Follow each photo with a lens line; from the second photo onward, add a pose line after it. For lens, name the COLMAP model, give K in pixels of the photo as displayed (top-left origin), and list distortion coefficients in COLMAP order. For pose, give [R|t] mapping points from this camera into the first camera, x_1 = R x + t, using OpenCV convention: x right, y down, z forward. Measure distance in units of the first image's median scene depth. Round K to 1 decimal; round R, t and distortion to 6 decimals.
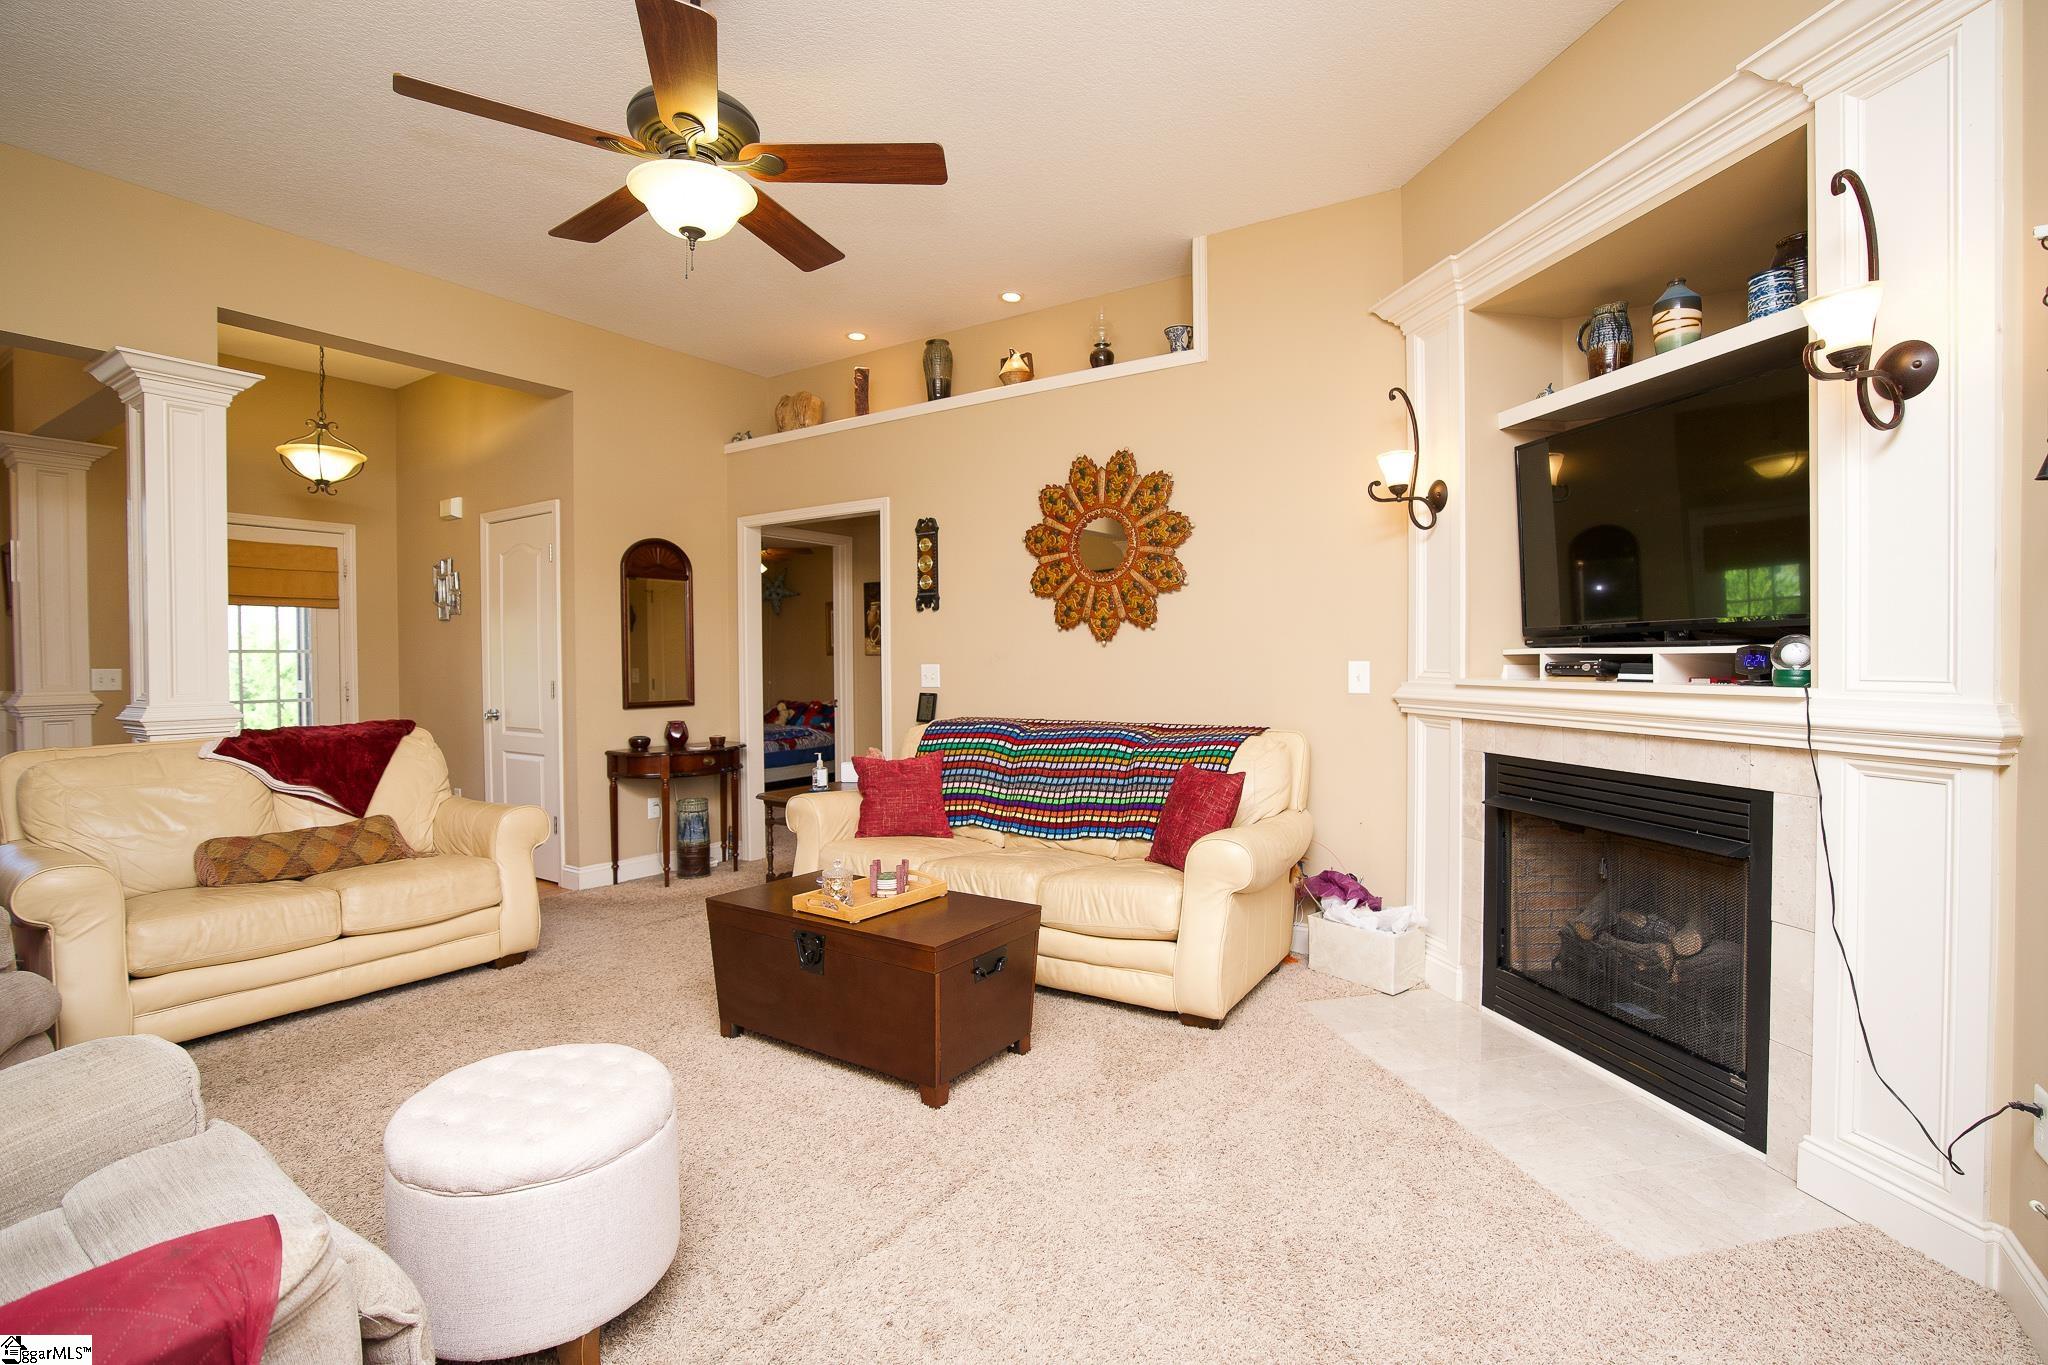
lens RADIAL K [[960.5, 0, 1043.2], [0, 960.5, 672.2], [0, 0, 1]] dist [-0.064059, 0.022845]
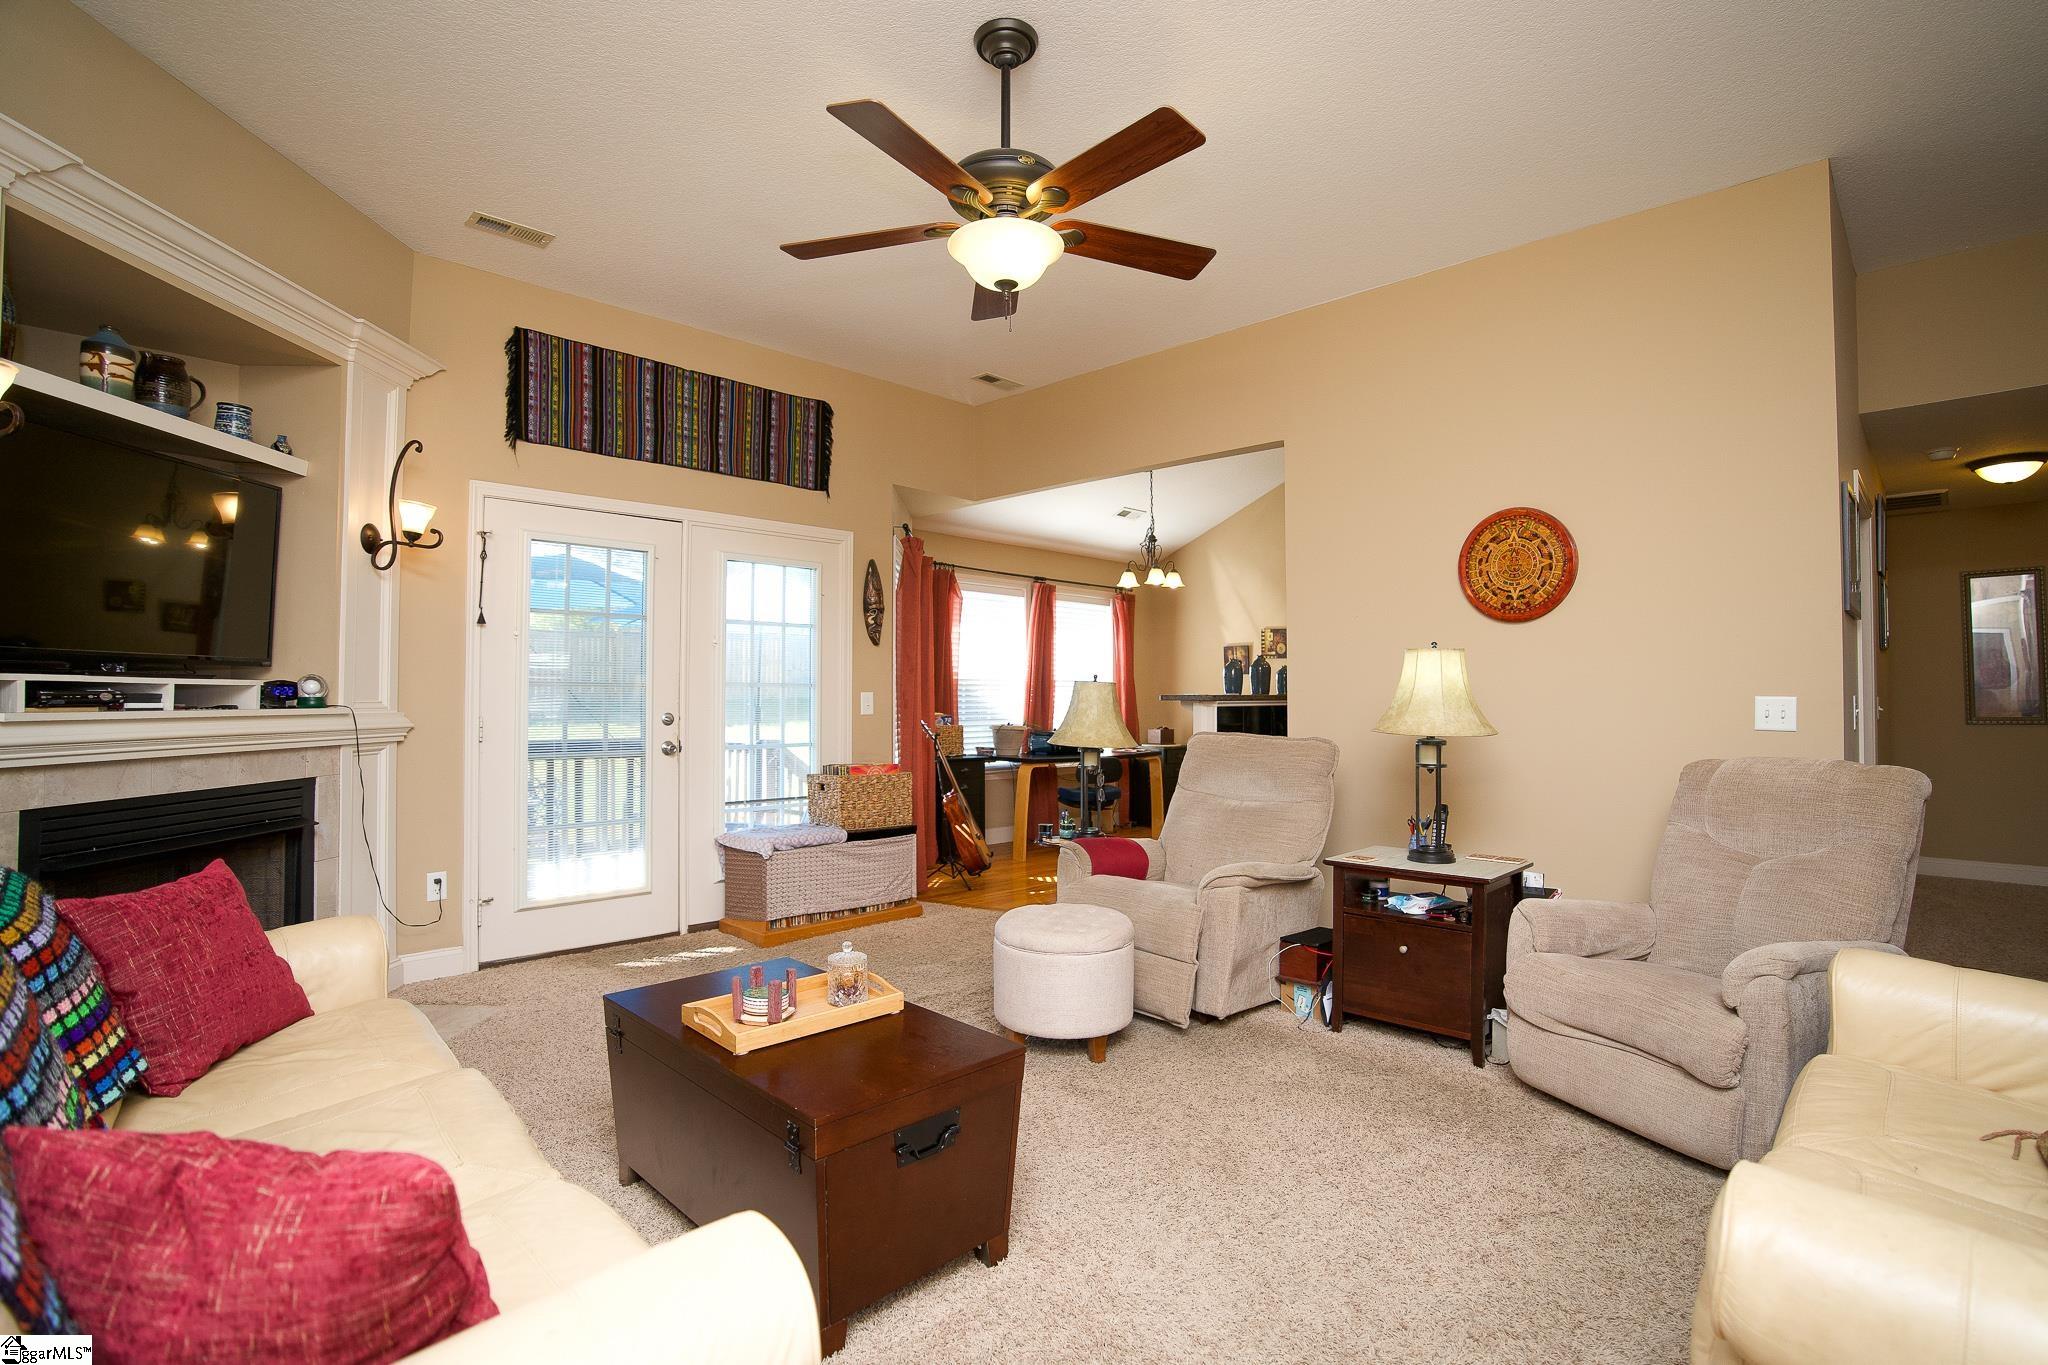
lens RADIAL K [[960.5, 0, 1016.0], [0, 960.5, 677.7], [0, 0, 1]] dist [-0.064059, 0.022845]
pose [[-0.979147, 0.004962, 0.203095, -0.339810], [0.002235, 0.999904, -0.013655, -0.006473], [-0.203143, -0.012916, -0.979064, 1.153187]]
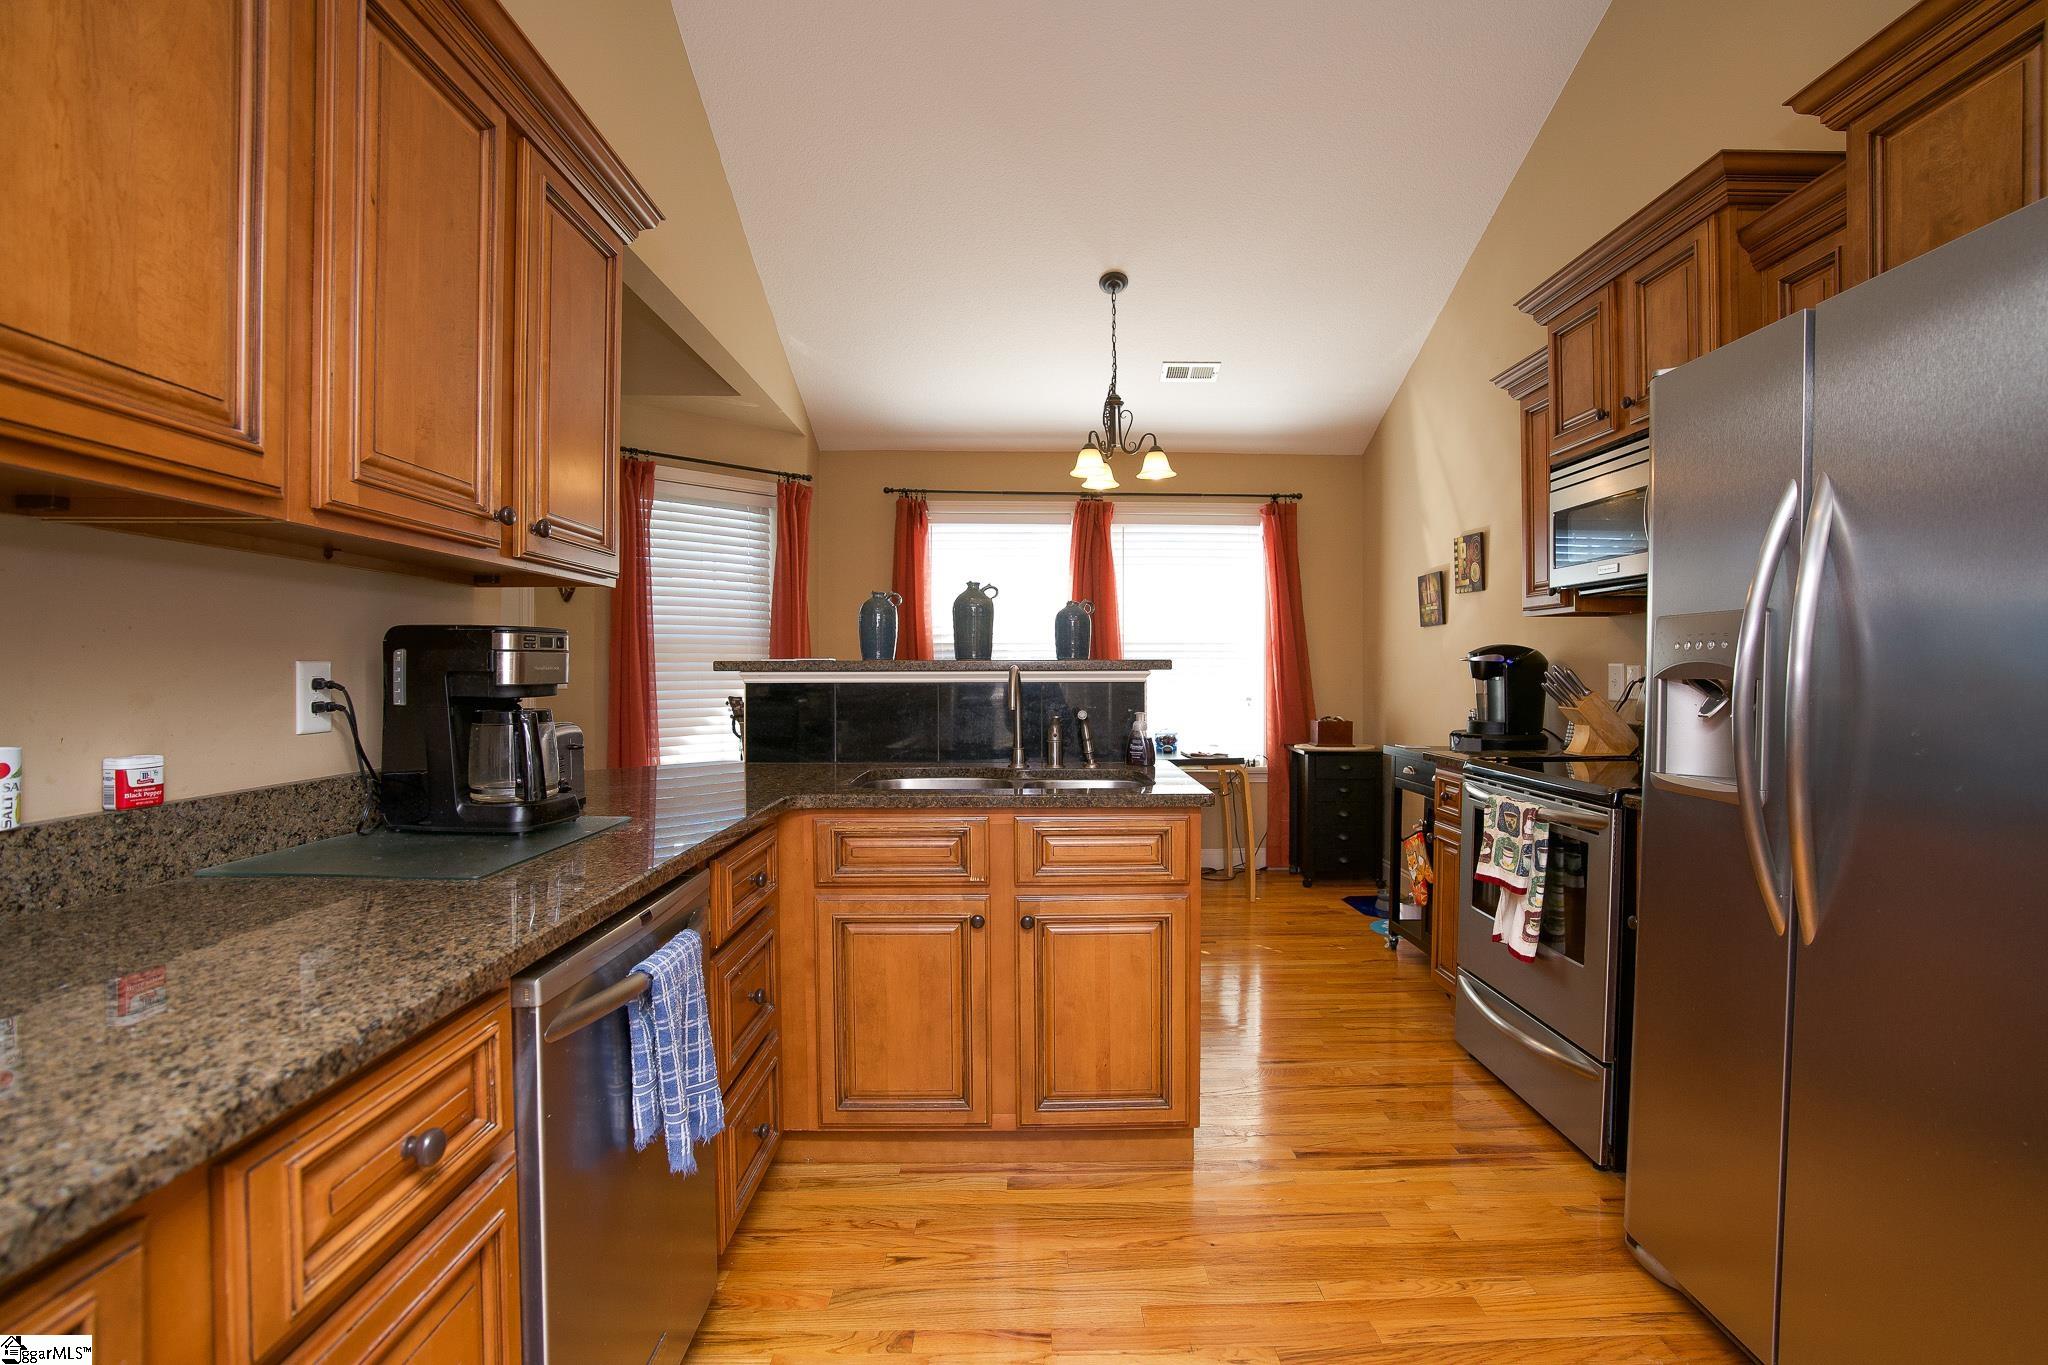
lens RADIAL K [[960.5, 0, 1054.6], [0, 960.5, 679.4], [0, 0, 1]] dist [-0.064059, 0.022845]
pose [[-0.576427, -0.003337, 0.817141, -1.014030], [0.006495, 0.999941, 0.008665, 0.009042], [-0.817122, 0.010302, -0.576372, 0.094078]]
